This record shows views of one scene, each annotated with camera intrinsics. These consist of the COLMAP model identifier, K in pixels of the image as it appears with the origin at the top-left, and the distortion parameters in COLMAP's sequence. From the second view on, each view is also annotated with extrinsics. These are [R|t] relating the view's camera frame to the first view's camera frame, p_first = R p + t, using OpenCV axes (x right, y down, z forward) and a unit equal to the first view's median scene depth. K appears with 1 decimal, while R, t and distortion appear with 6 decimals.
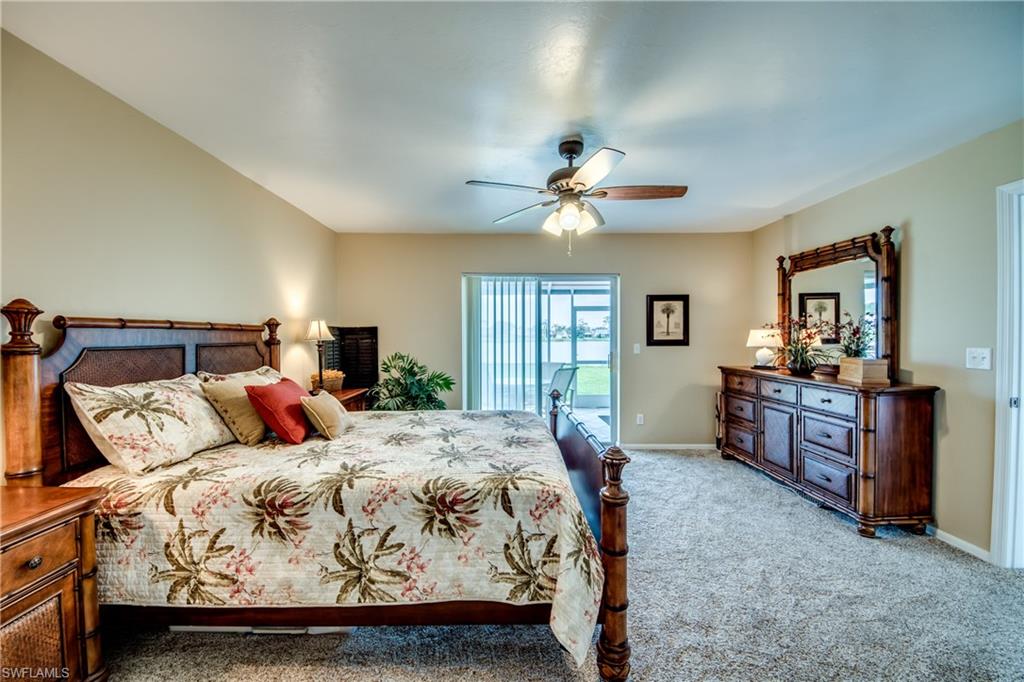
lens RADIAL K [[425.1, 0, 503.3], [0, 425.1, 335.7], [0, 0, 1]] dist [0.001946, -0.000074]
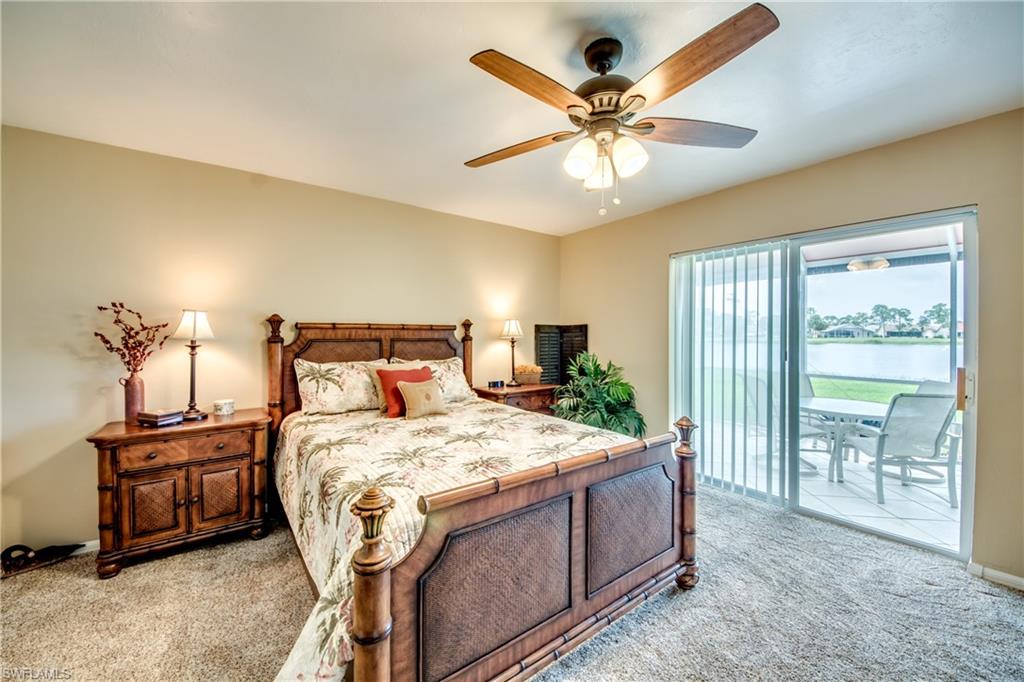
lens RADIAL K [[400.5, 0, 507.5], [0, 400.5, 334.4], [0, 0, 1]] dist [-0.011560, -0.000417]
pose [[0.554046, 0.004643, -0.832473, 0.626037], [-0.002295, 0.999989, 0.004050, -0.002825], [0.832483, -0.000334, 0.554051, 0.545078]]
